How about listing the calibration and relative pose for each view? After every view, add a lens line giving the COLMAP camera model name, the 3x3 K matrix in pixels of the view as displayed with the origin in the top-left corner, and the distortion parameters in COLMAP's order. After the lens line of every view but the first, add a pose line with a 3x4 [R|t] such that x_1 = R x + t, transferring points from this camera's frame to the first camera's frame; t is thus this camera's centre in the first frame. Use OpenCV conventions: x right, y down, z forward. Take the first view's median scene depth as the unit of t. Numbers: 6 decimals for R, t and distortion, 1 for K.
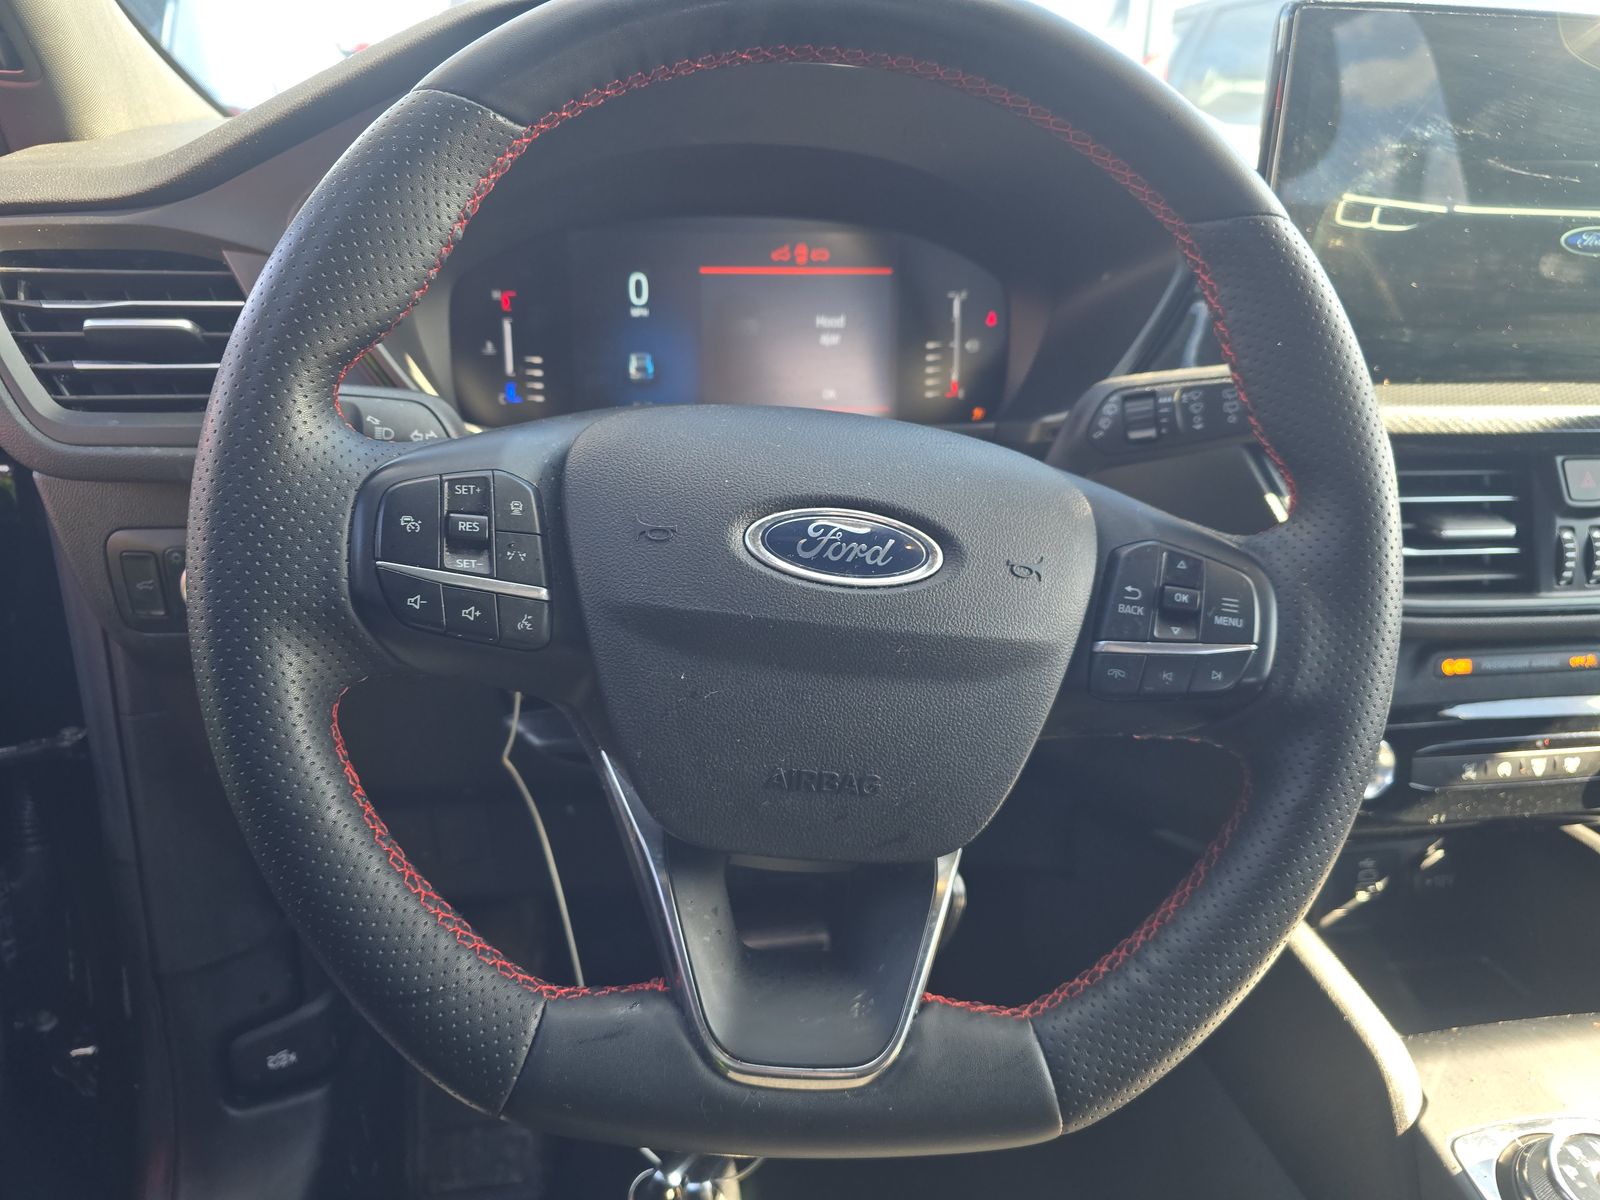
lens RADIAL K [[1215.6, 0, 800.0], [0, 1215.6, 600.0], [0, 0, 1]] dist [0.032040, -0.000570]
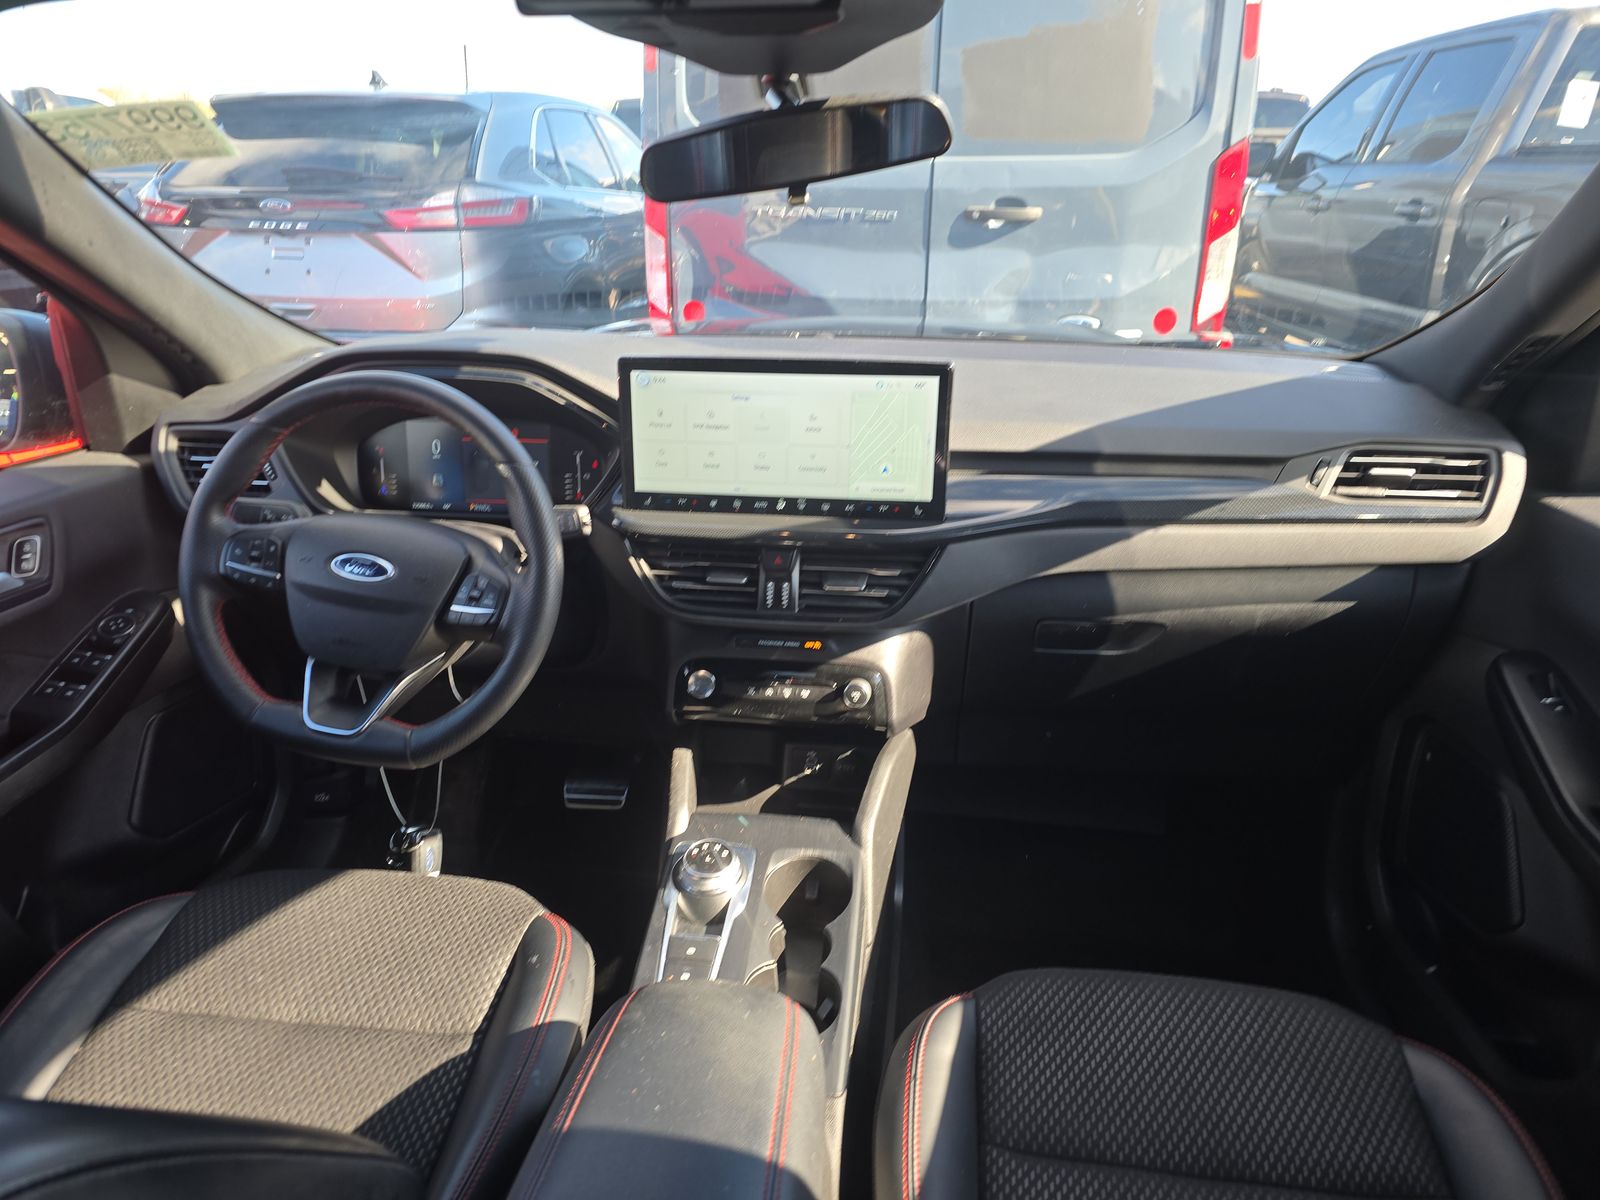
lens RADIAL K [[1215.6, 0, 800.0], [0, 1215.6, 600.0], [0, 0, 1]] dist [0.032040, -0.000570]
pose [[0.956287, 0.074194, -0.282860, 1.191083], [-0.075160, 0.997144, 0.007451, -0.040915], [0.282605, 0.014135, 0.959132, -0.985448]]
